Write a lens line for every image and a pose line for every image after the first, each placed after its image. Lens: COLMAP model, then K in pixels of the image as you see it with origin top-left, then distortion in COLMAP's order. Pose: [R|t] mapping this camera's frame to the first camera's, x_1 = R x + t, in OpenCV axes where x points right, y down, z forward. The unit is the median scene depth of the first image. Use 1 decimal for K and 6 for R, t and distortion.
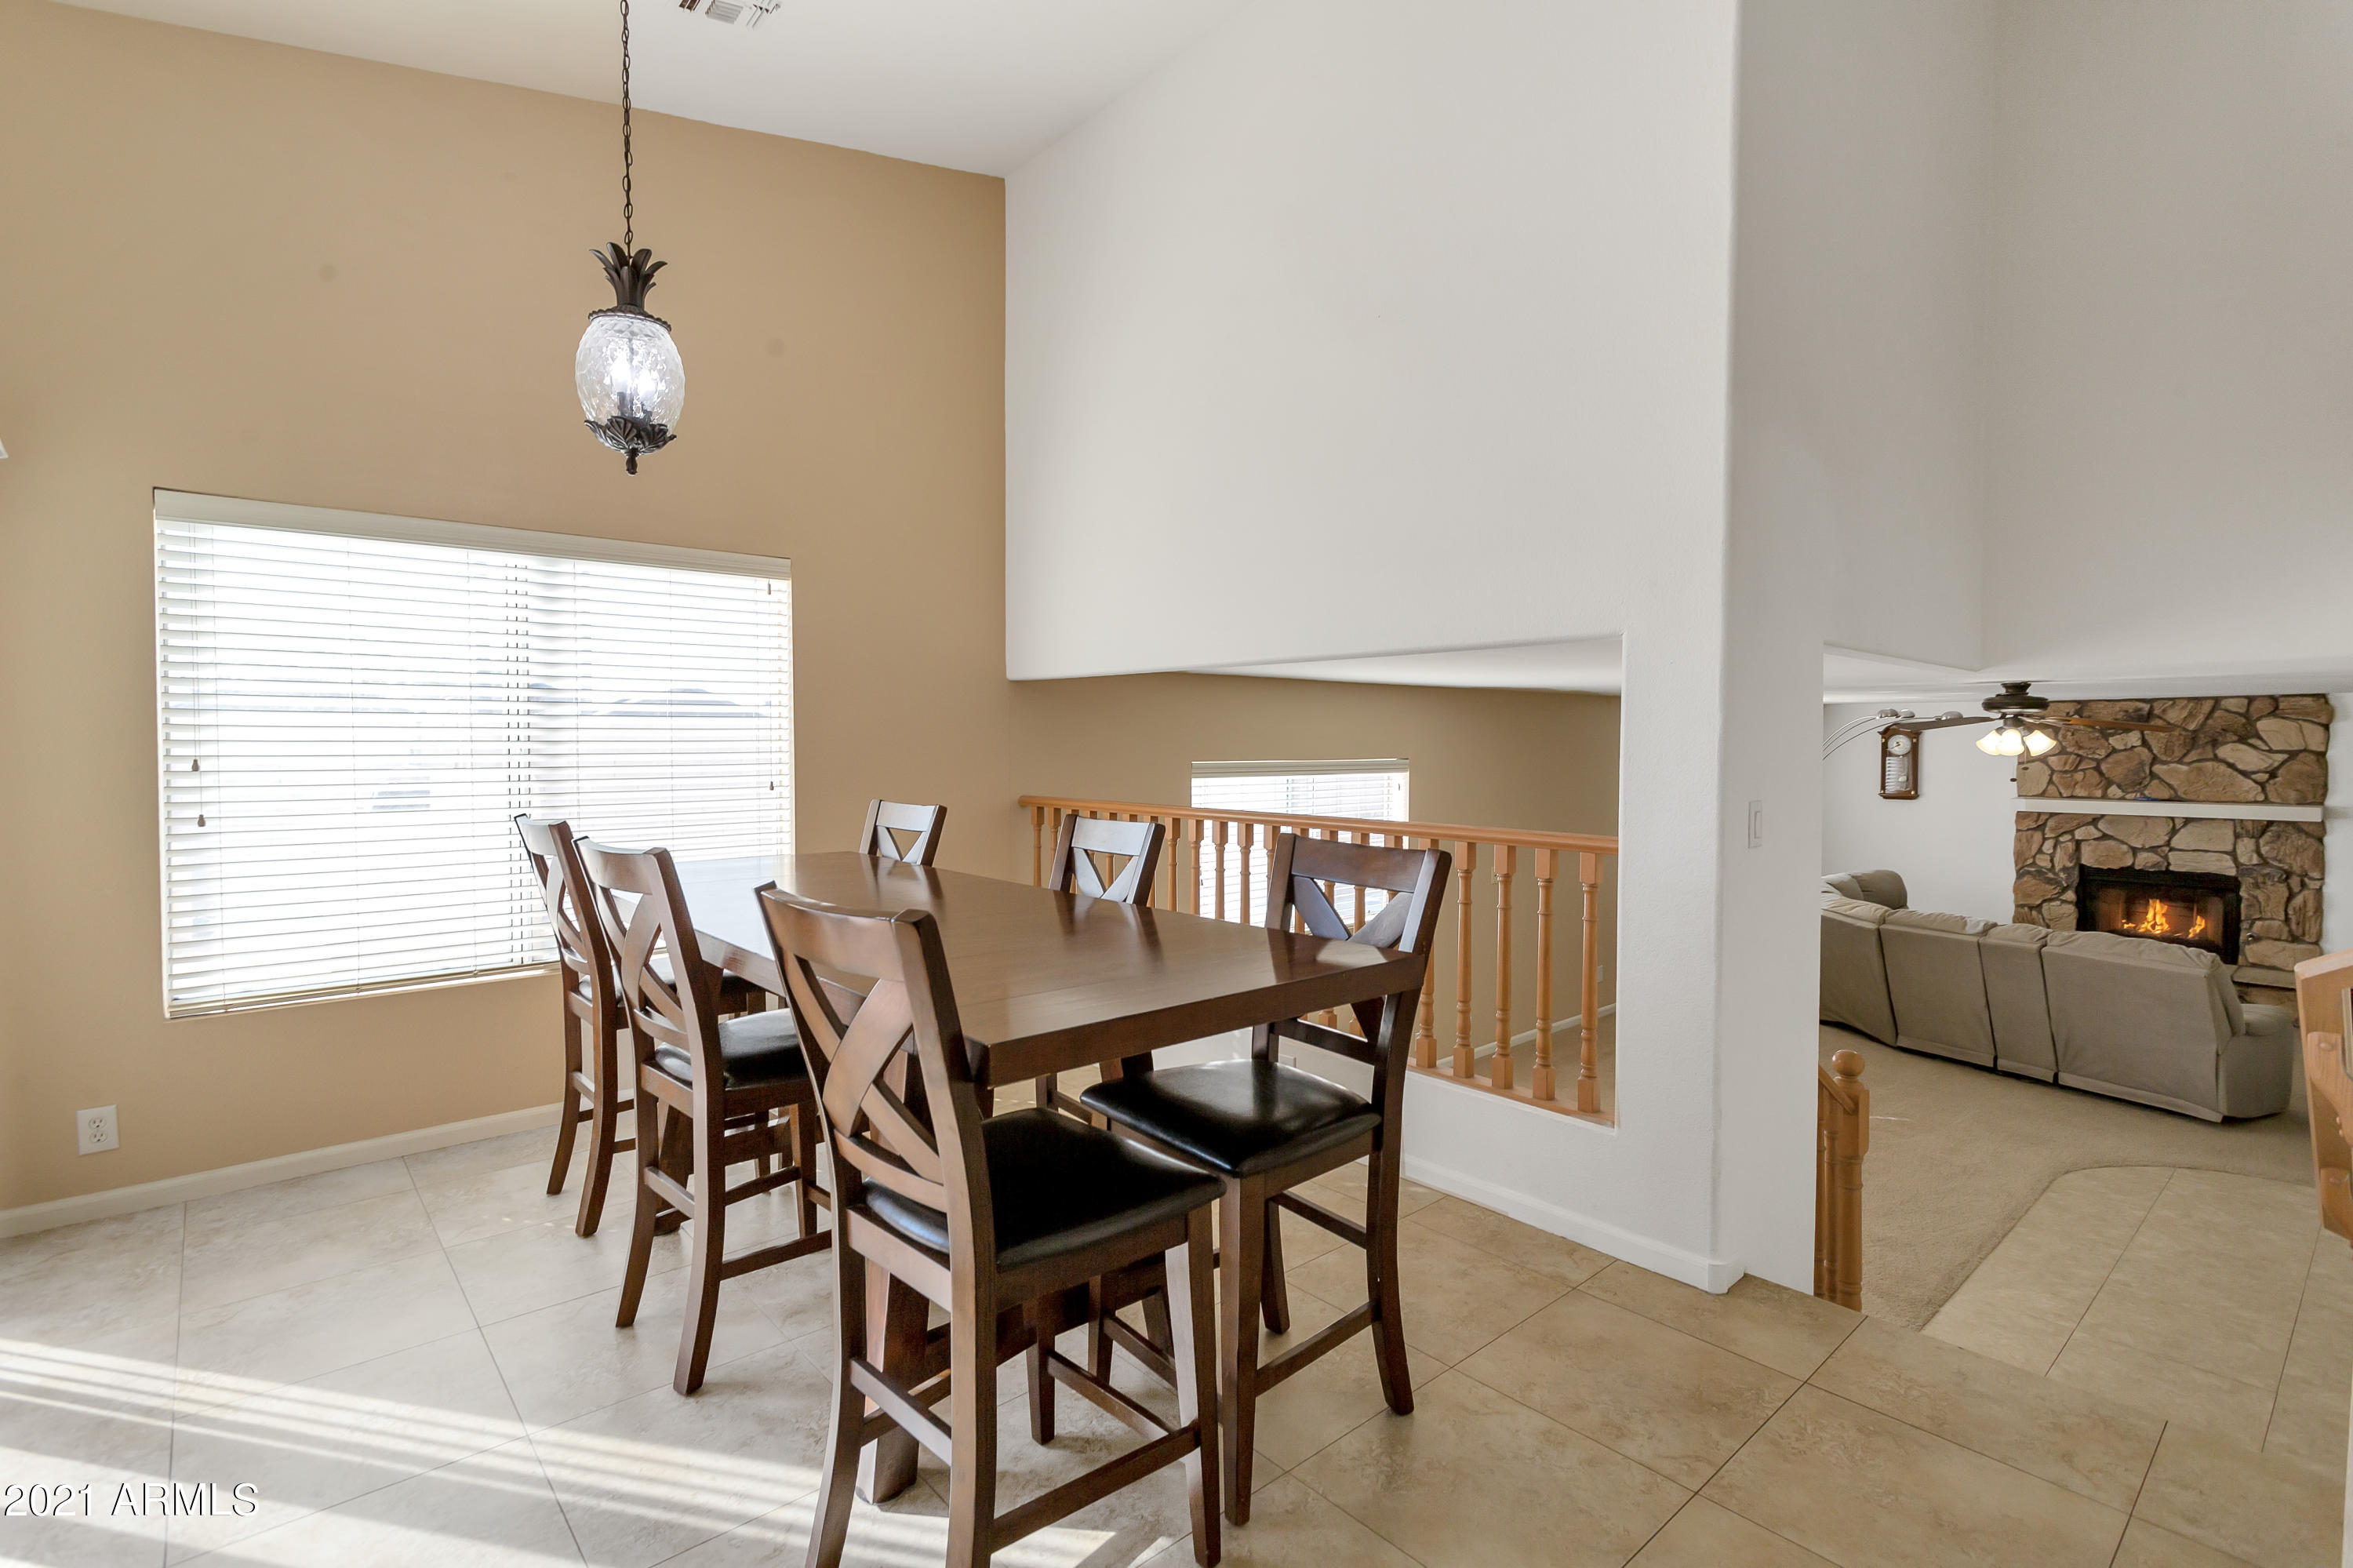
lens RADIAL K [[1102.2, 0, 1171.9], [0, 1102.2, 770.5], [0, 0, 1]] dist [0.002777, 0.000770]
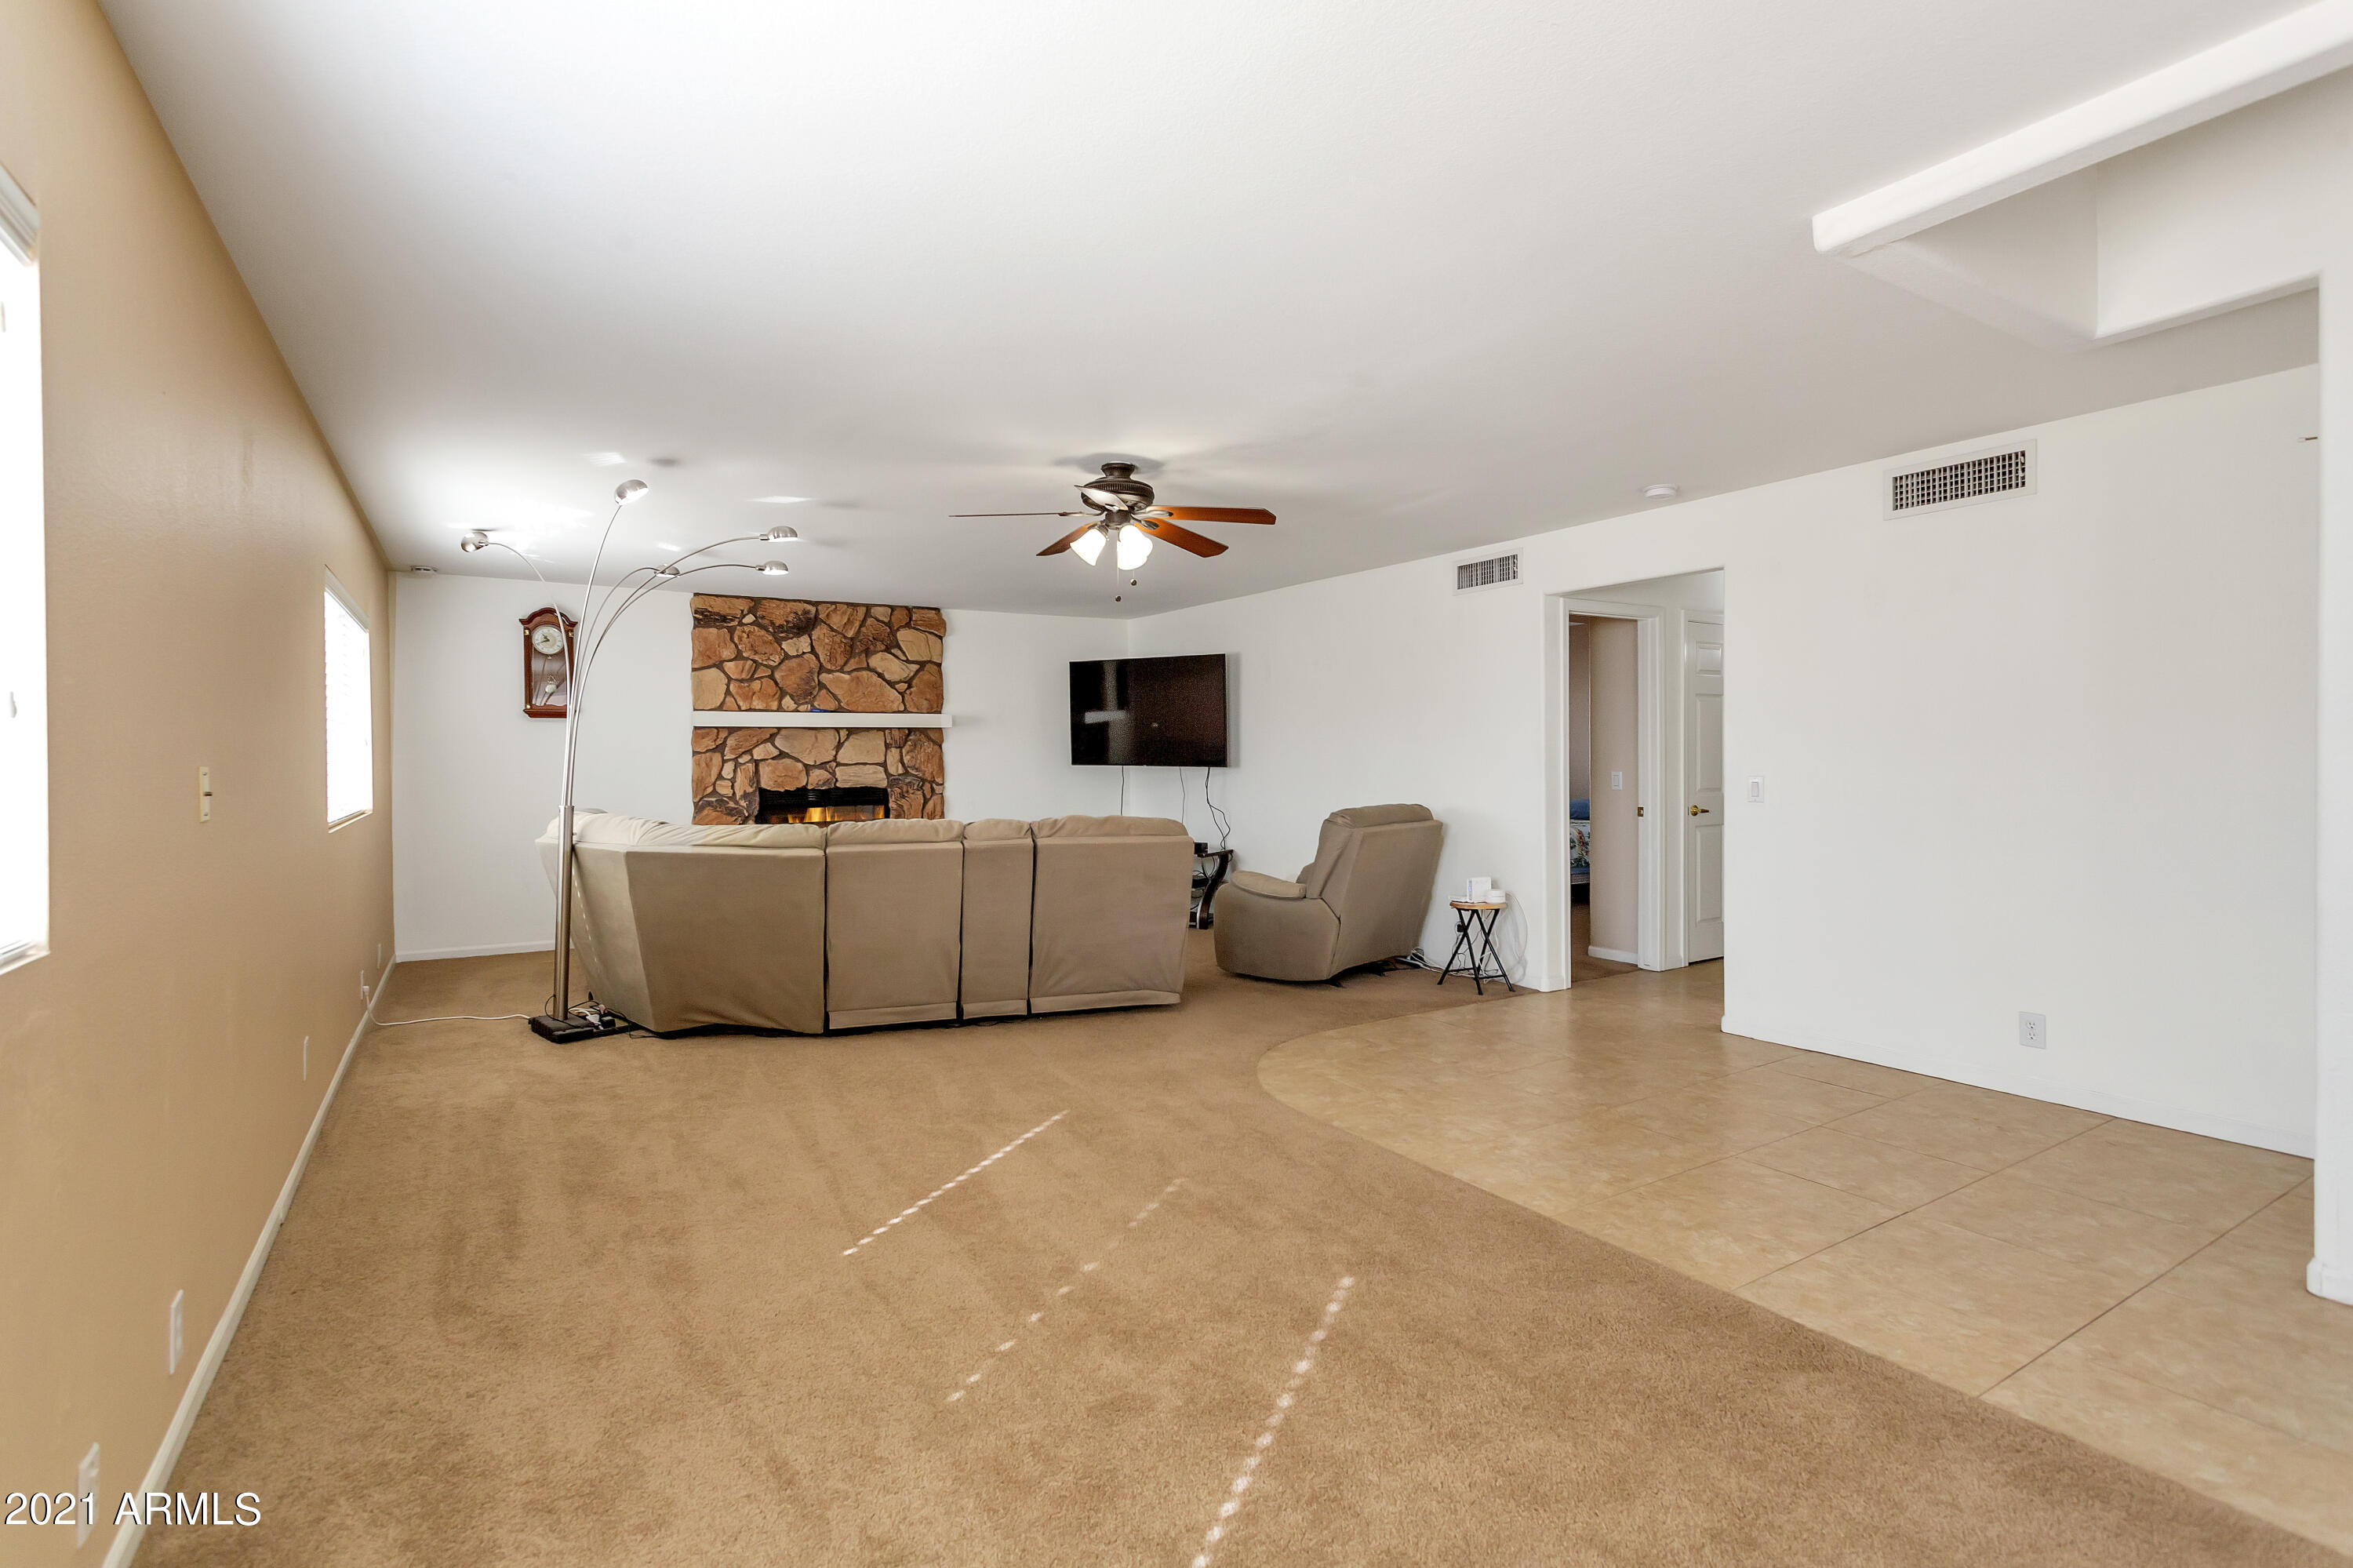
lens RADIAL K [[1102.2, 0, 1171.9], [0, 1102.2, 770.5], [0, 0, 1]] dist [0.002777, 0.000770]
pose [[0.163047, -0.012186, 0.986543, 0.032347], [0.036281, 0.999321, 0.006347, 0.082491], [-0.985951, 0.034758, 0.163379, 0.581650]]
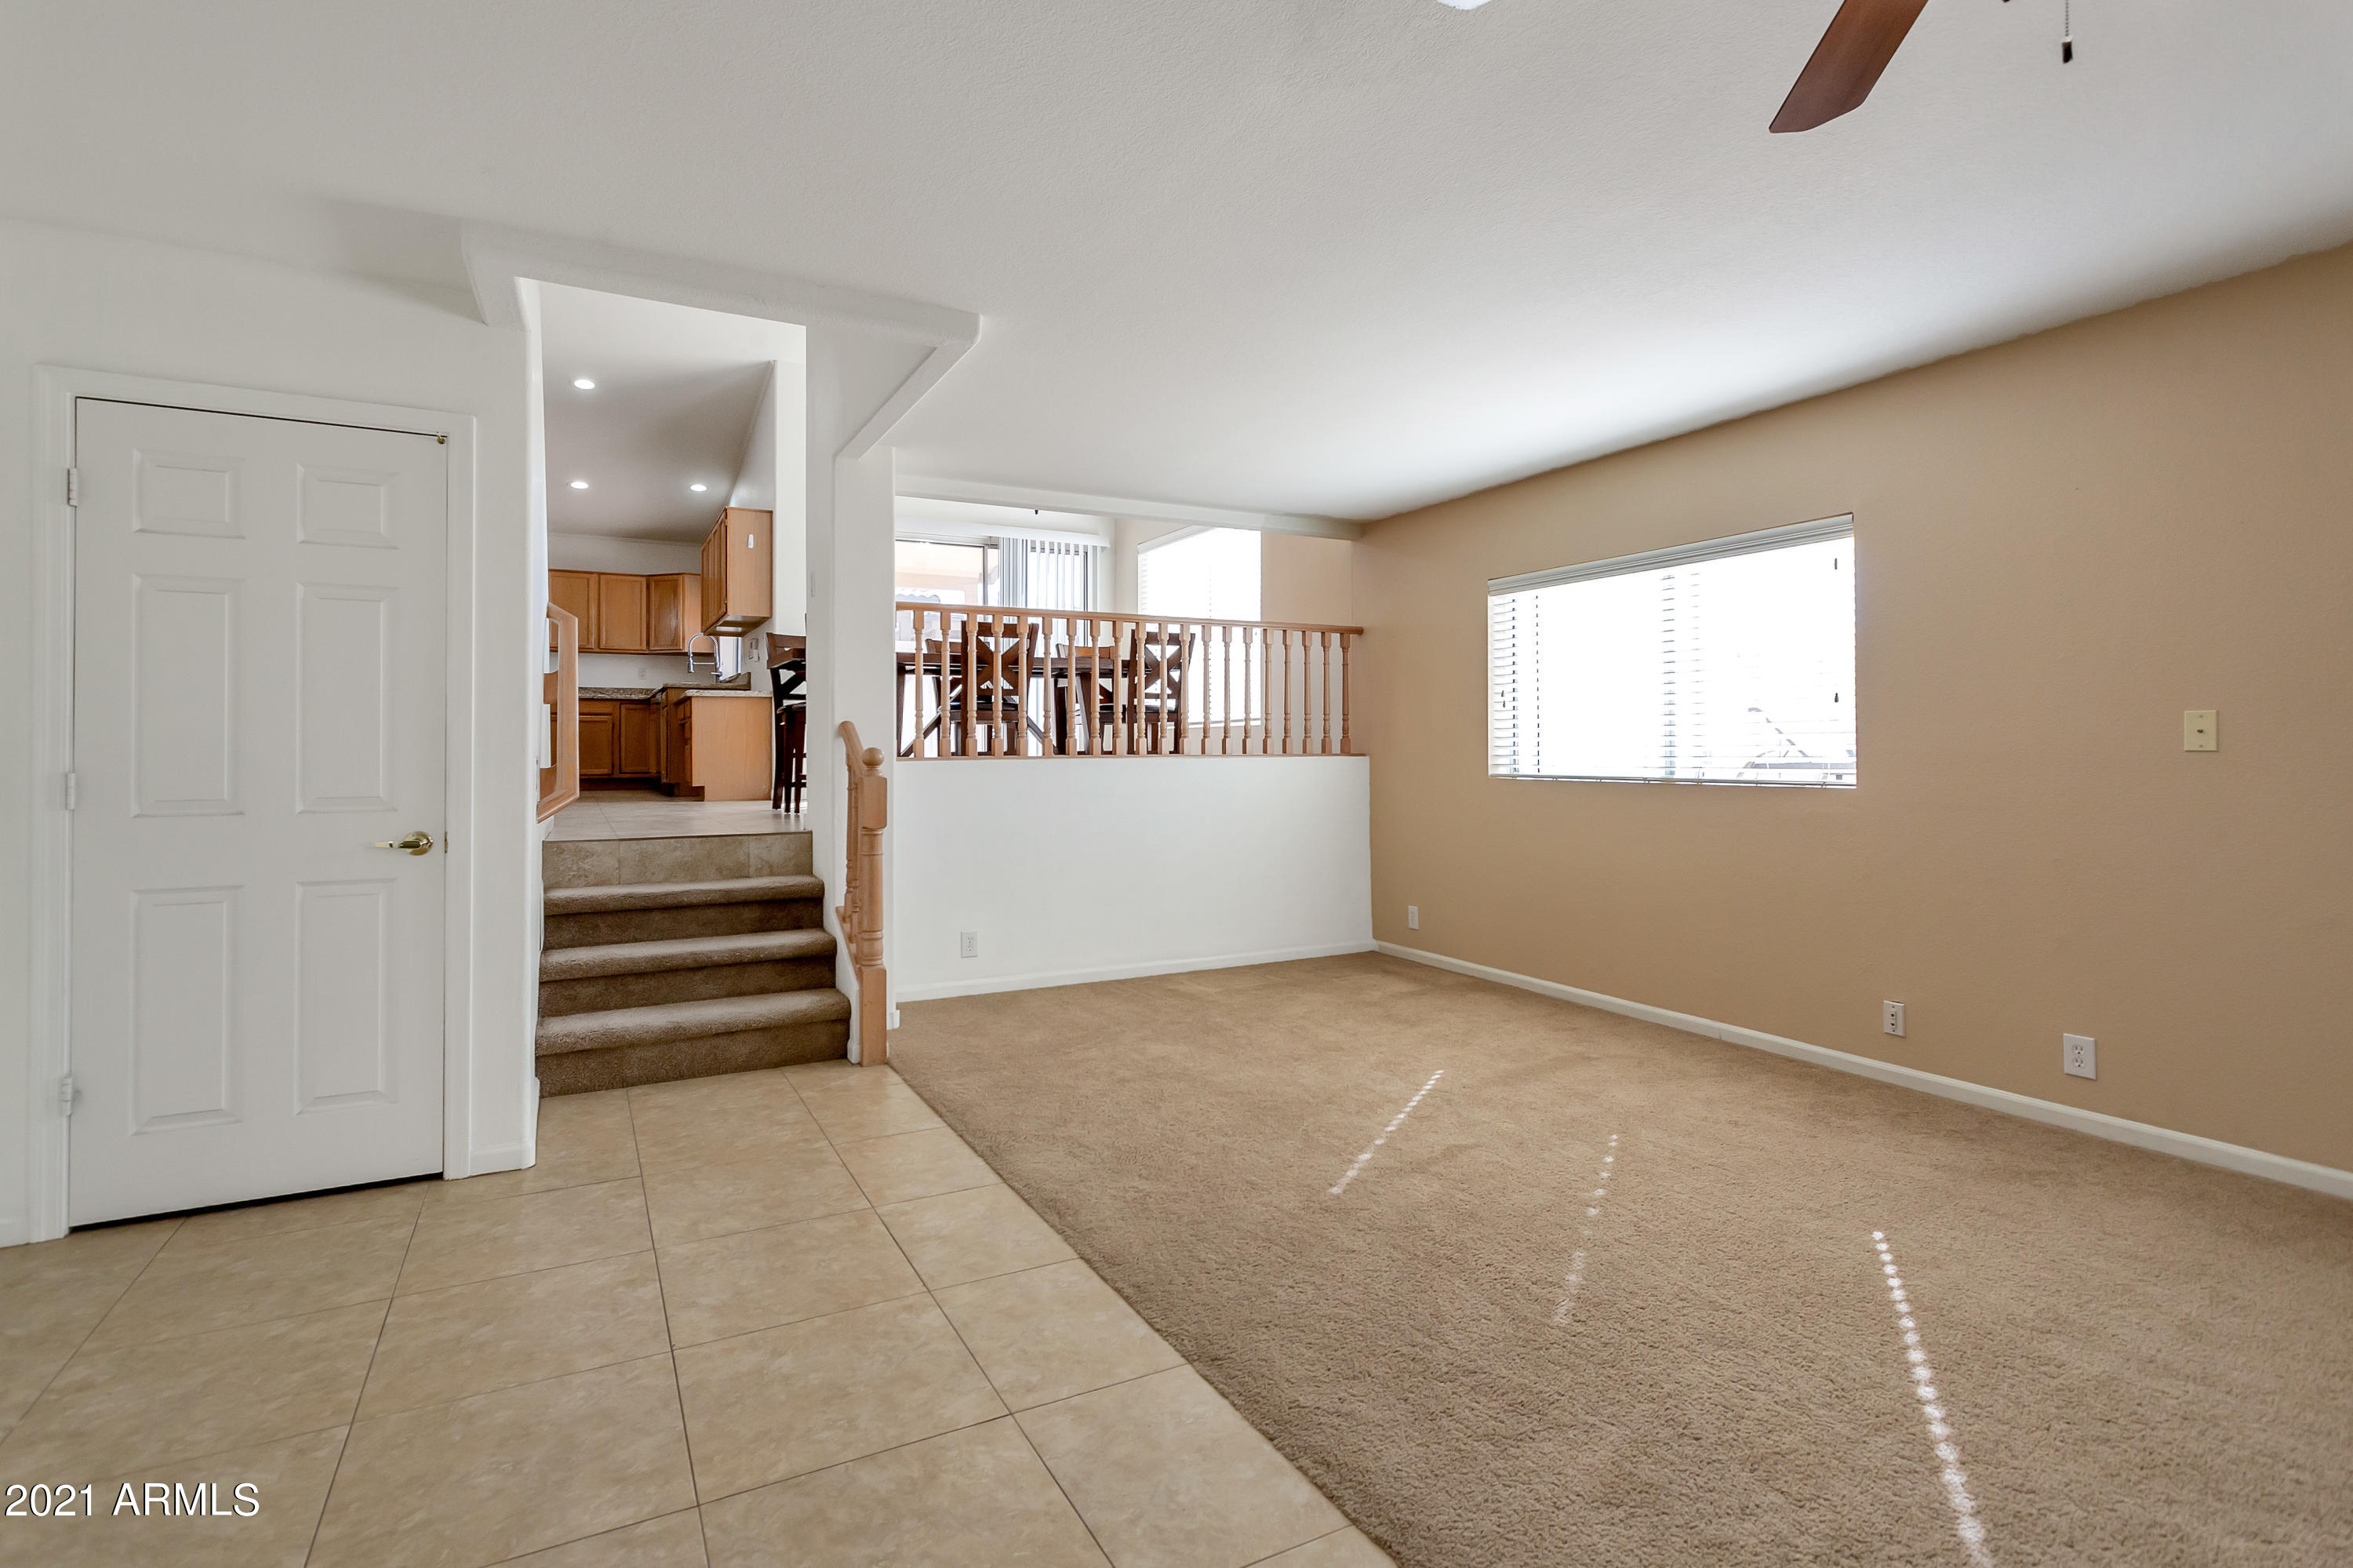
lens RADIAL K [[1133.0, 0, 1178.5], [0, 1133.0, 753.9], [0, 0, 1]] dist [0.001606, 0.000342]
pose [[-0.221700, 0.002561, -0.975112, 0.678491], [-0.027536, 0.999581, 0.008886, 0.093024], [0.974726, 0.028820, -0.221537, 0.614478]]
